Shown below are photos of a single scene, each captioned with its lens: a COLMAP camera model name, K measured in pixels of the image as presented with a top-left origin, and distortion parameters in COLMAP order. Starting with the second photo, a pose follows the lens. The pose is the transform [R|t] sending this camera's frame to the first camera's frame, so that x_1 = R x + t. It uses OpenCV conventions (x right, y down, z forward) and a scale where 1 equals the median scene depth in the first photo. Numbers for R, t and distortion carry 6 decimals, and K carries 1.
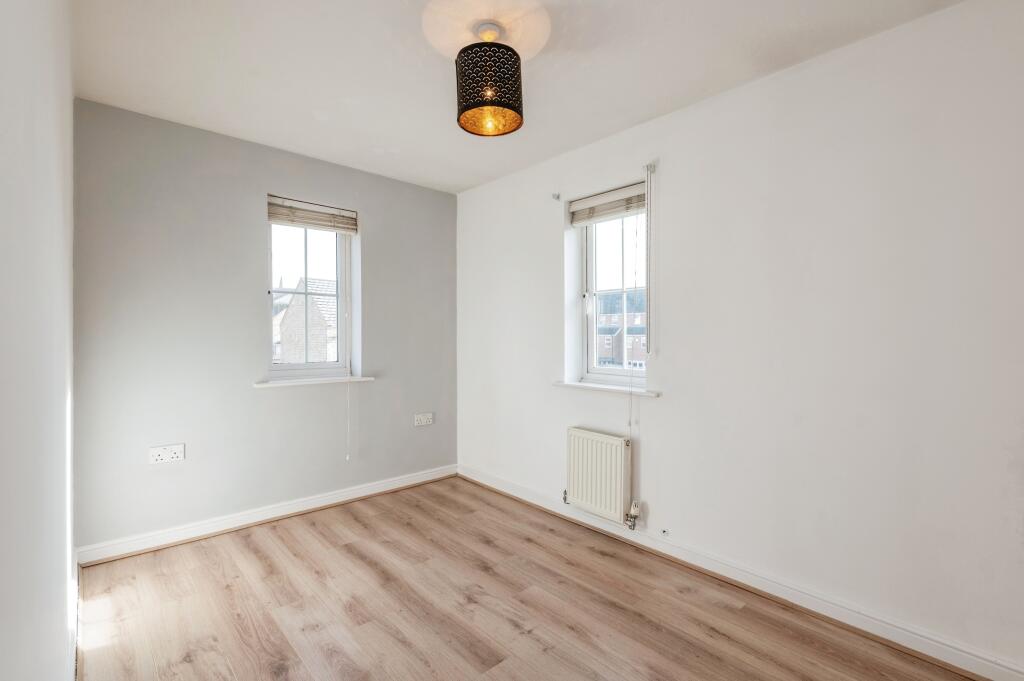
lens RADIAL K [[467.6, 0, 512.0], [0, 467.6, 340.5], [0, 0, 1]] dist [0.042344, -0.020843]
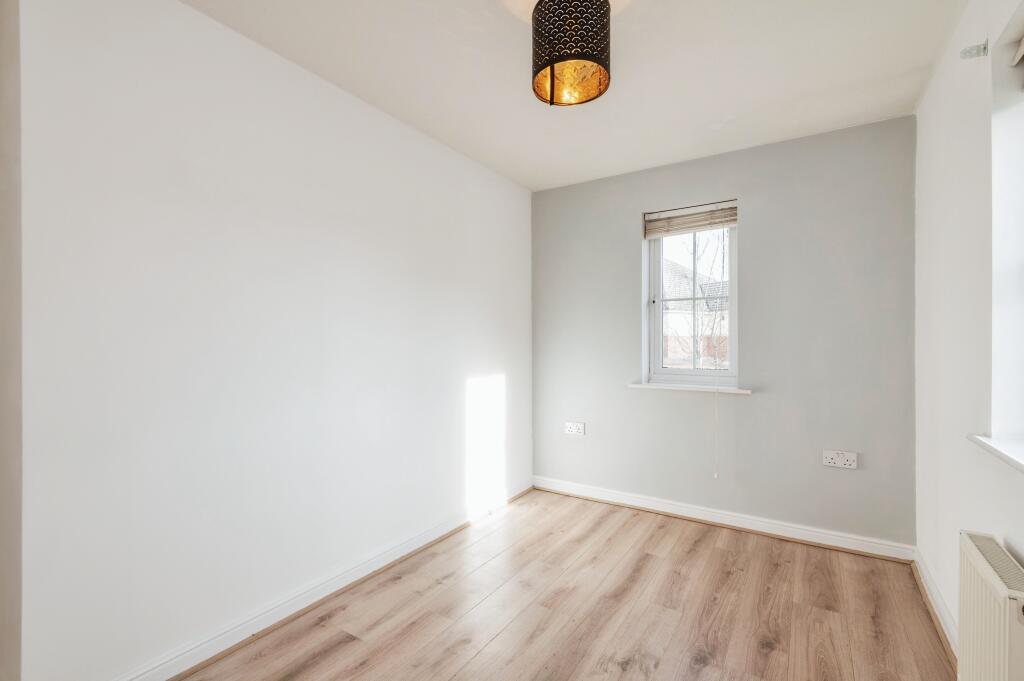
lens RADIAL K [[467.6, 0, 512.0], [0, 467.6, 340.5], [0, 0, 1]] dist [0.042344, -0.020843]
pose [[0.258580, -0.003009, -0.965985, 0.456438], [-0.005404, 0.999975, -0.004561, -0.004994], [0.965975, 0.006399, 0.258558, 0.409898]]
